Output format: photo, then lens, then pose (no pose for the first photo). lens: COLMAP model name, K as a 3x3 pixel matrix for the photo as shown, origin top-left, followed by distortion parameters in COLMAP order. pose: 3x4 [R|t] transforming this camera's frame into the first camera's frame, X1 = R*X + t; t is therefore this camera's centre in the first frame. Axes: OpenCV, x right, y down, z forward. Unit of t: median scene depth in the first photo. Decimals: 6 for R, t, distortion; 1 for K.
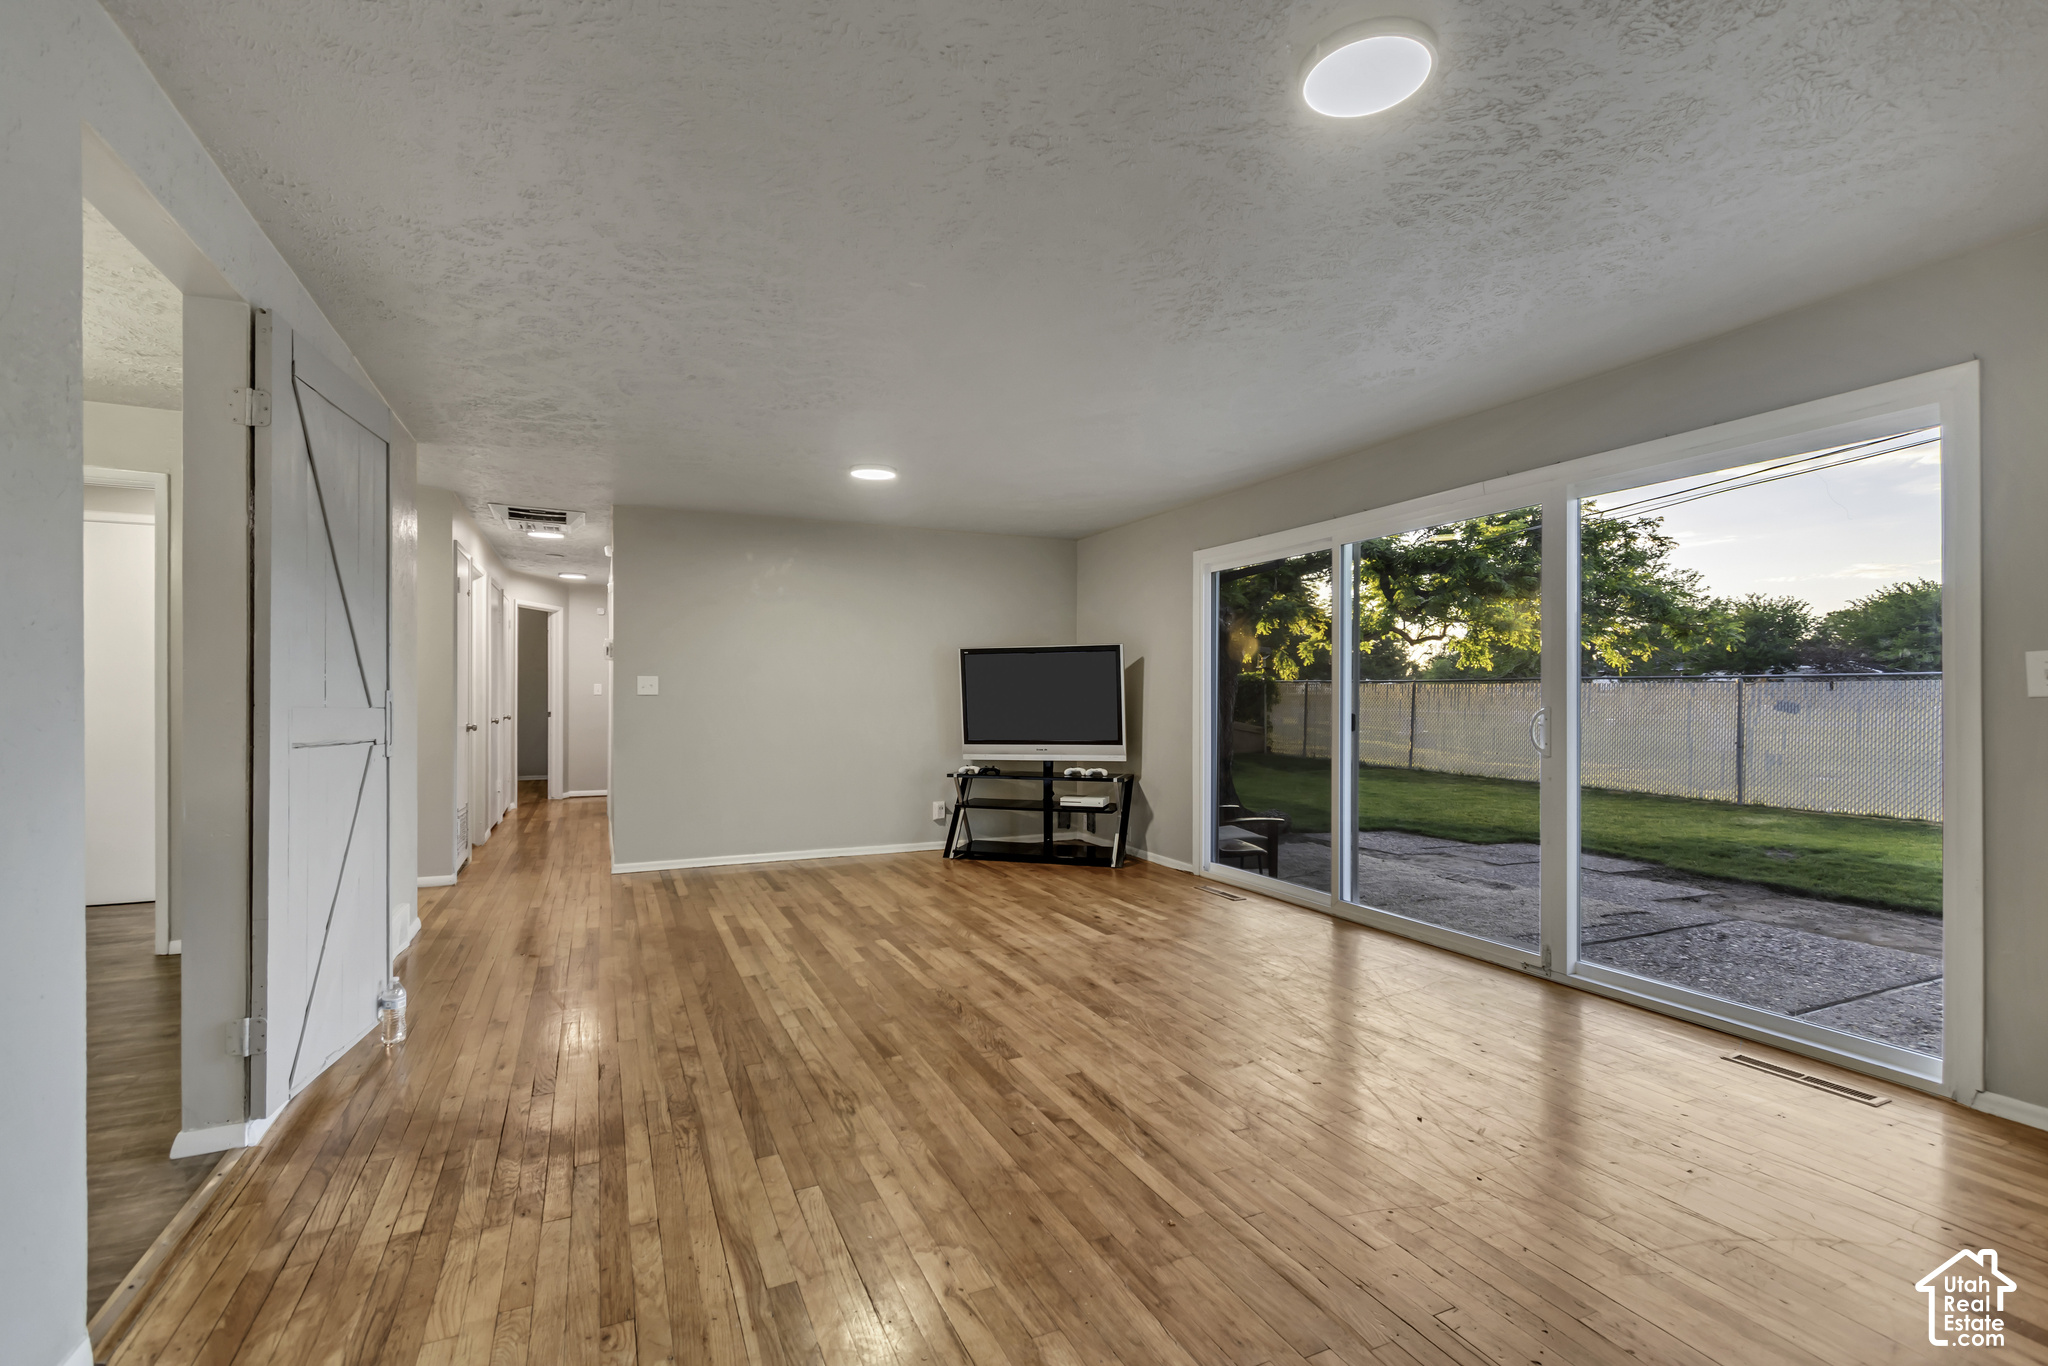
lens RADIAL K [[947.5, 0, 1027.5], [0, 947.5, 694.8], [0, 0, 1]] dist [0.001124, -0.000374]
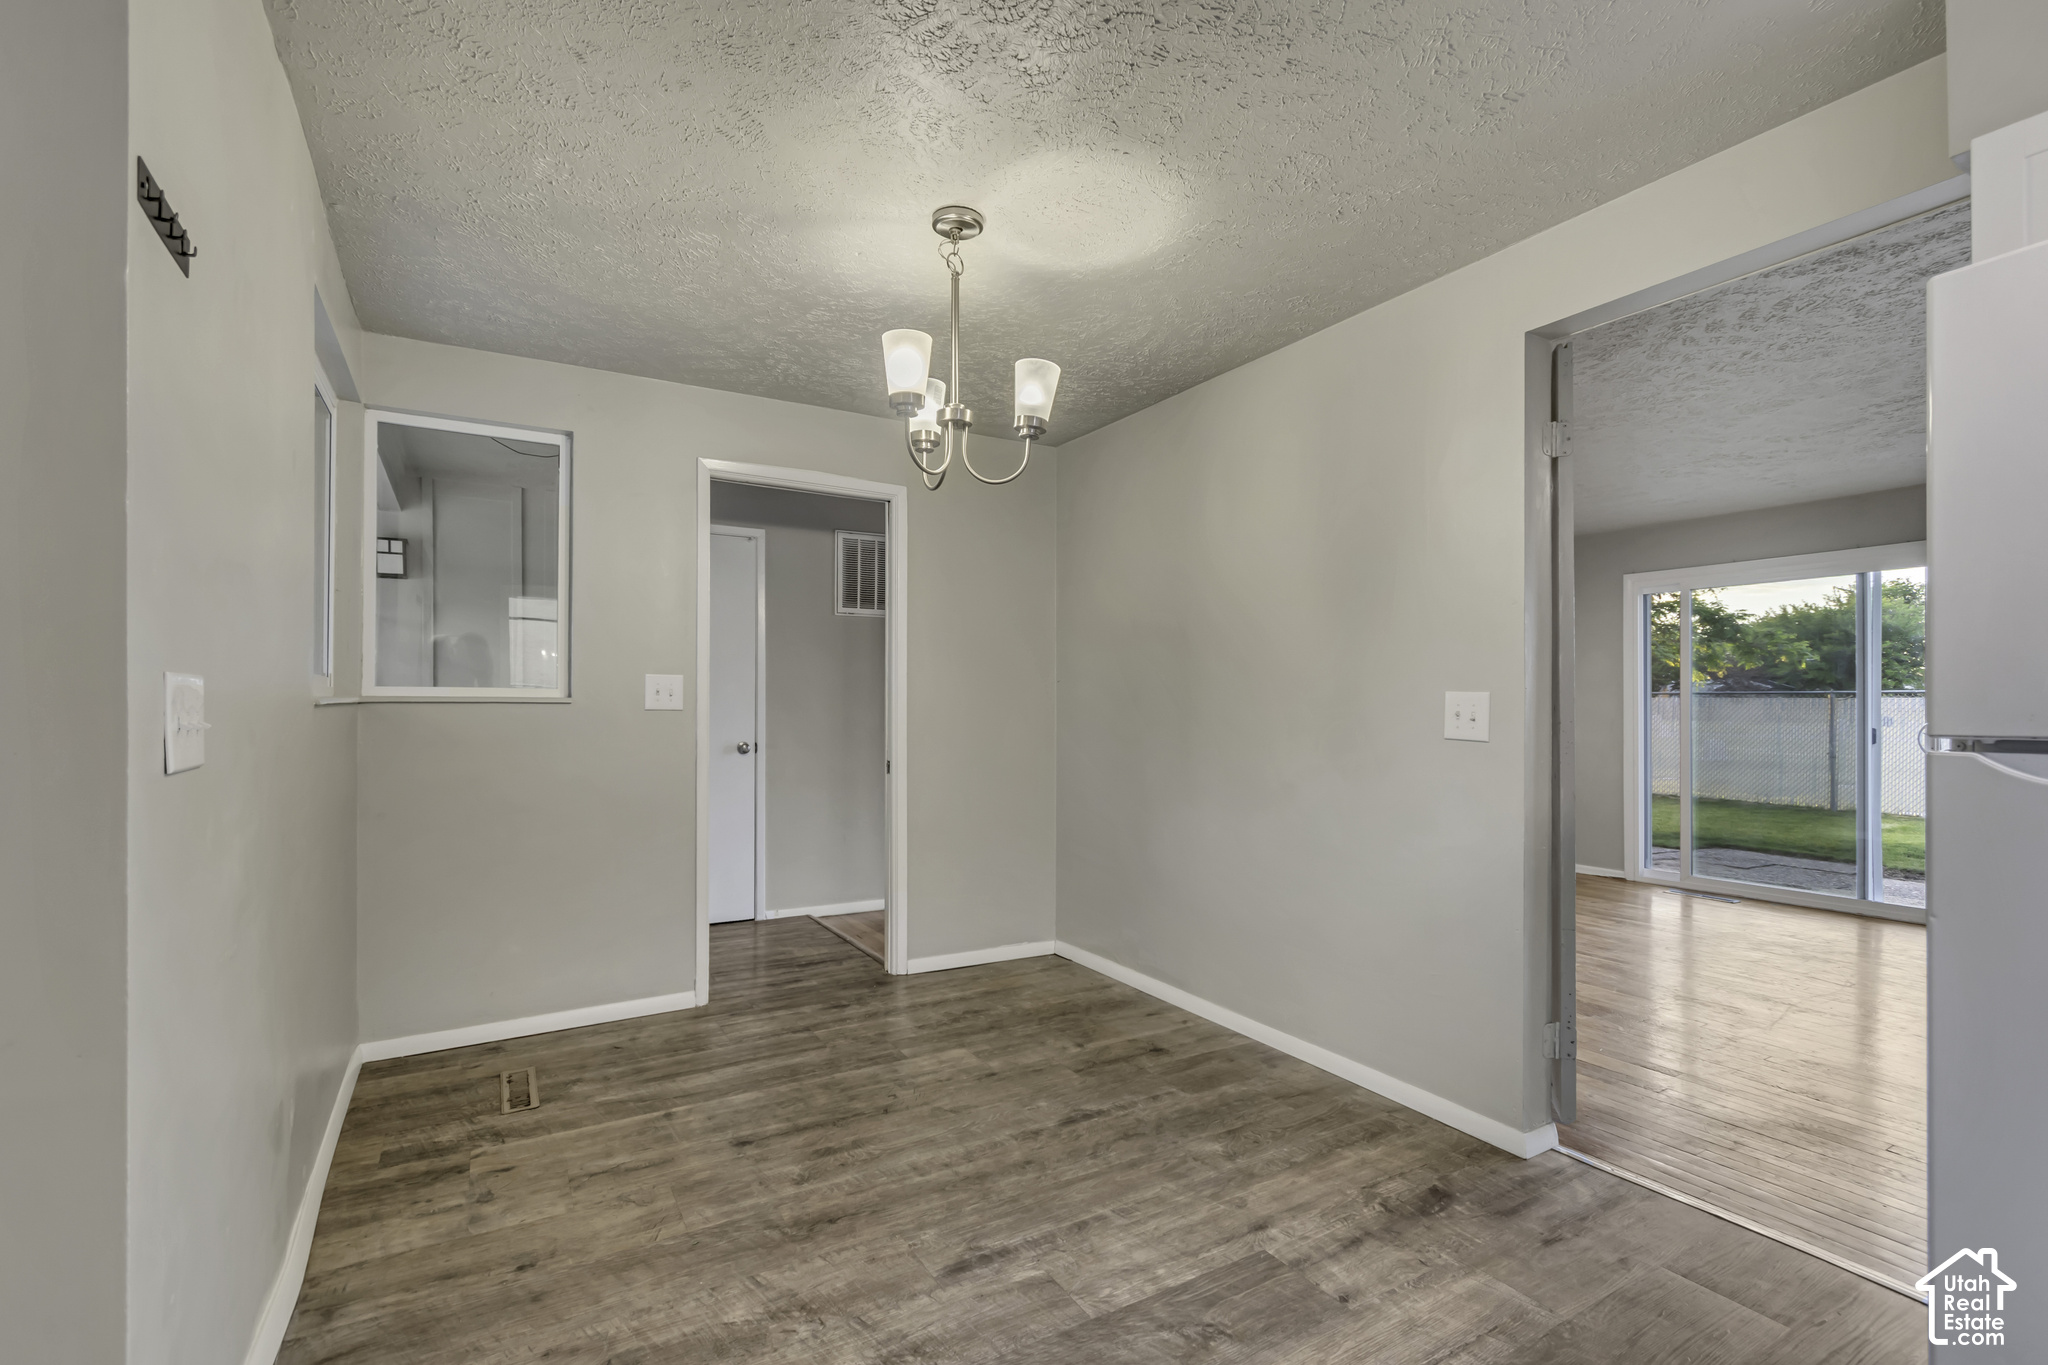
lens RADIAL K [[947.5, 0, 1026.0], [0, 947.5, 695.5], [0, 0, 1]] dist [0.001124, -0.000374]
pose [[0.995175, 0.003654, 0.098046, -0.957425], [-0.002675, 0.999945, -0.010111, -0.007439], [-0.098077, 0.009800, 0.995131, 0.022502]]
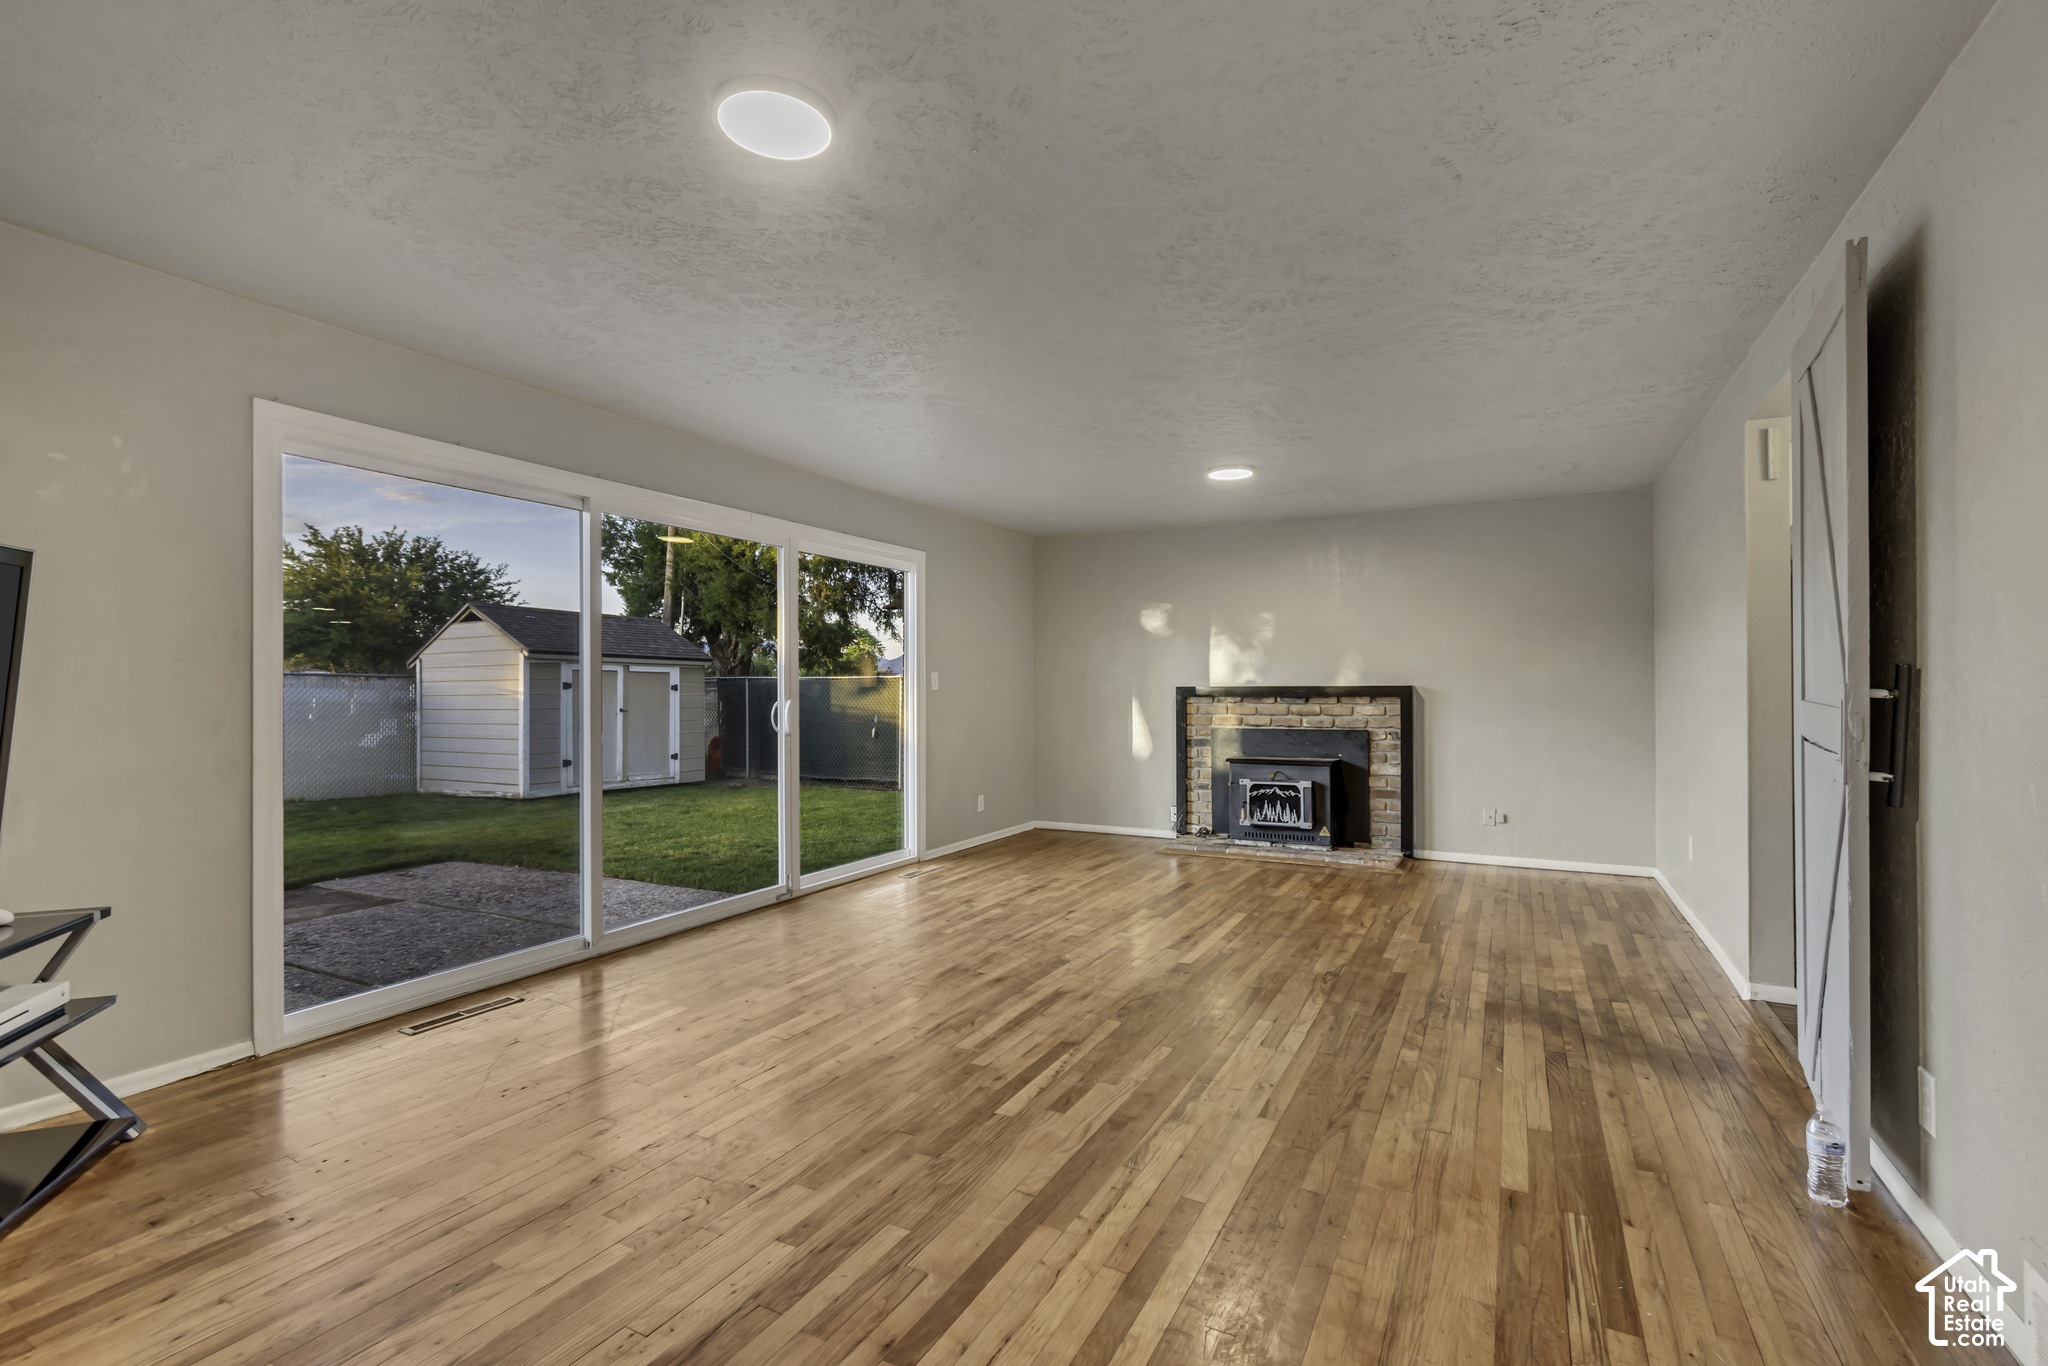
lens RADIAL K [[947.5, 0, 1030.7], [0, 947.5, 678.8], [0, 0, 1]] dist [0.001124, -0.000374]
pose [[-0.625613, 0.008334, 0.780089, -0.730903], [0.000594, 0.999948, -0.010207, -0.000139], [-0.780134, -0.005922, -0.625585, 1.595780]]
